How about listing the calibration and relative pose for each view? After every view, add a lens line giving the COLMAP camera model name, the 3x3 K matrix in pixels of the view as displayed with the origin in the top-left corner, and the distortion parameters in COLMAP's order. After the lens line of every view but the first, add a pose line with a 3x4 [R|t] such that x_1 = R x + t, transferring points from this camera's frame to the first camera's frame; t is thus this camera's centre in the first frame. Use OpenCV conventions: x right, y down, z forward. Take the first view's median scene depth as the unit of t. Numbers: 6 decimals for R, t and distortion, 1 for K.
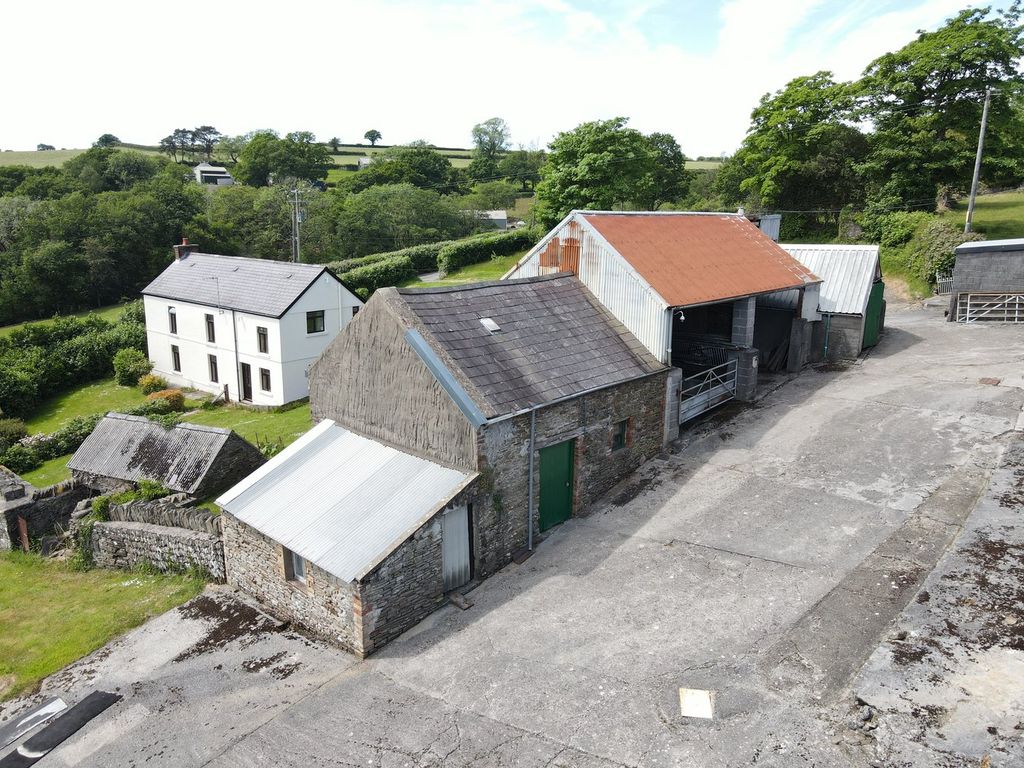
lens RADIAL K [[751.3, 0, 515.9], [0, 751.3, 384.3], [0, 0, 1]] dist [0.020755, -0.007332]
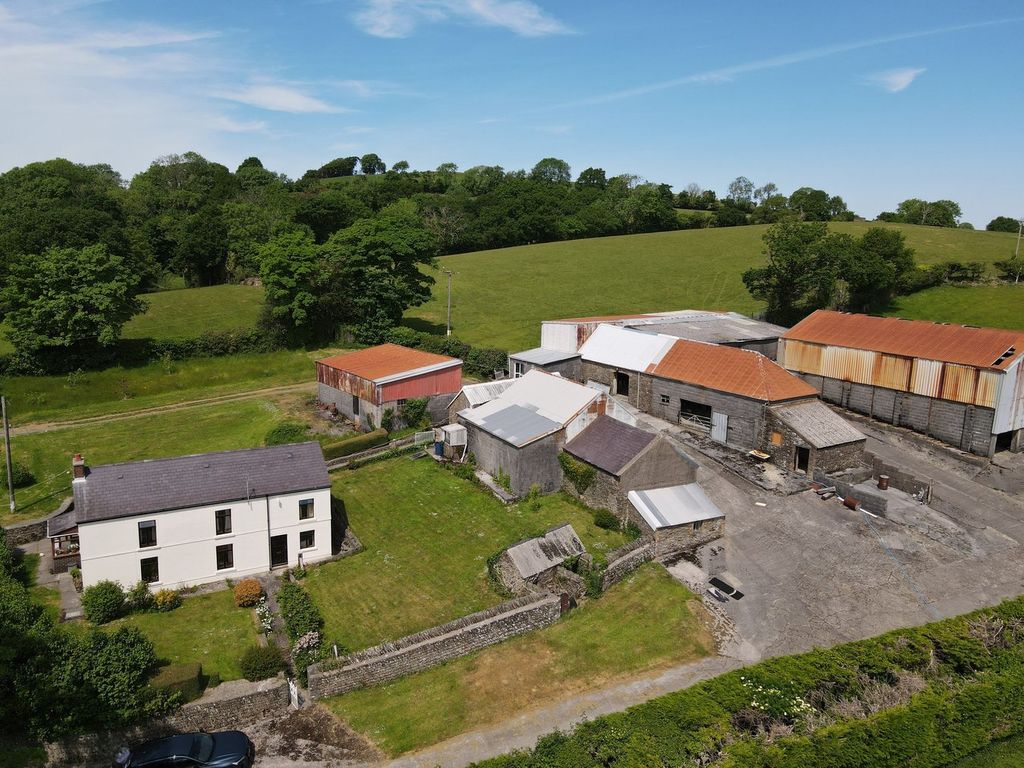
lens RADIAL K [[751.3, 0, 511.6], [0, 751.3, 381.9], [0, 0, 1]] dist [0.020755, -0.007332]
pose [[0.344724, -0.182962, 0.920701, -1.181604], [0.193409, 0.973620, 0.121063, -0.310766], [-0.918563, 0.136339, 0.371017, 0.160643]]
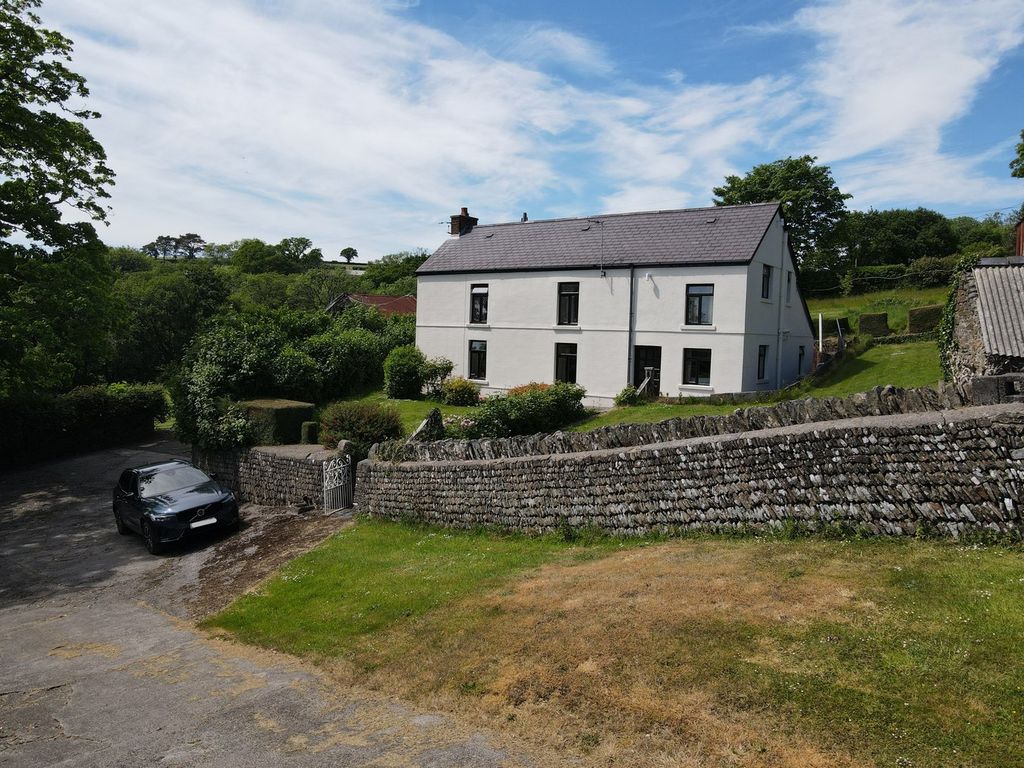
lens RADIAL K [[751.3, 0, 506.7], [0, 751.3, 378.5], [0, 0, 1]] dist [0.020755, -0.007332]
pose [[0.997638, 0.008499, 0.068167, -0.480316], [0.003632, 0.984404, -0.175883, 0.105040], [-0.068599, 0.175715, 0.982048, 0.333863]]
